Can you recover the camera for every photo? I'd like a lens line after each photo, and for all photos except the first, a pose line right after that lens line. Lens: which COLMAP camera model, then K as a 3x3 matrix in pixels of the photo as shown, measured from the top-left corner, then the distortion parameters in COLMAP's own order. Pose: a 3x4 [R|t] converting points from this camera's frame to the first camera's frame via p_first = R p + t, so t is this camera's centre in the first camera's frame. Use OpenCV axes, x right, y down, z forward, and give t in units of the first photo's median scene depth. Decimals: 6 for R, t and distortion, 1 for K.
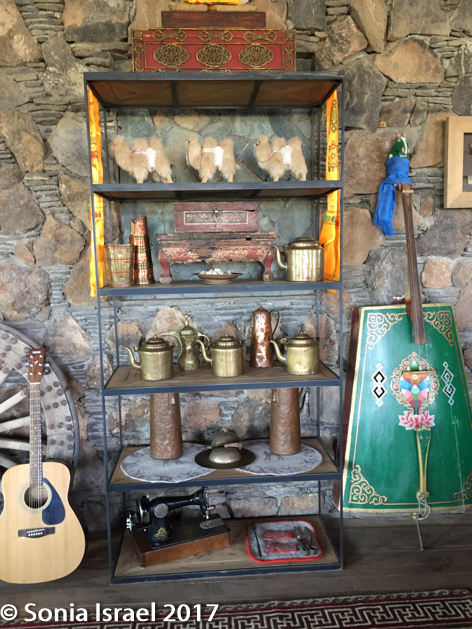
lens RADIAL K [[539.7, 0, 238.0], [0, 539.7, 312.6], [0, 0, 1]] dist [0.070252, -0.087017]
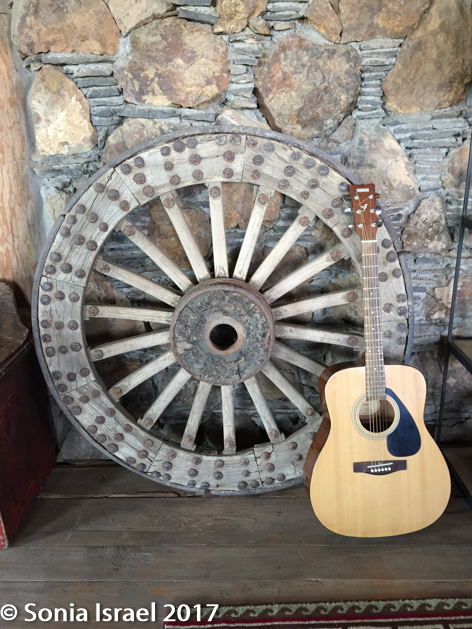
lens RADIAL K [[539.7, 0, 234.6], [0, 539.7, 316.6], [0, 0, 1]] dist [0.070252, -0.087017]
pose [[0.997973, 0.016065, -0.061571, -0.467539], [-0.000731, 0.970434, 0.241367, 0.062921], [0.063629, -0.240833, 0.968479, 0.366877]]
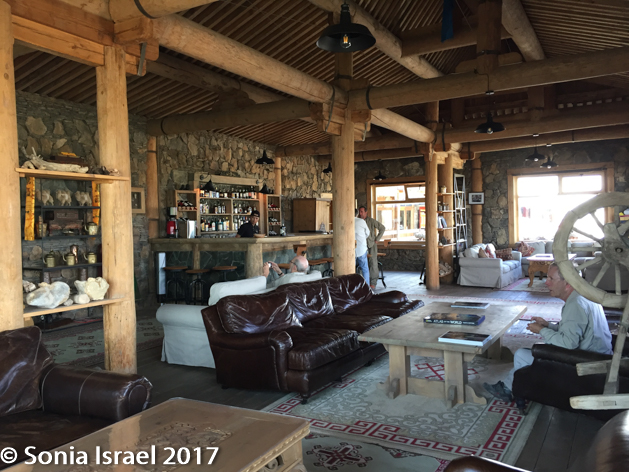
lens RADIAL K [[539.7, 0, 314.3], [0, 539.7, 235.3], [0, 0, 1]] dist [0.070252, -0.087017]
pose [[0.559330, -0.008727, 0.828899, -2.040450], [0.102916, 0.992939, -0.058992, 0.304047], [-0.822531, 0.118303, 0.556279, -2.143754]]
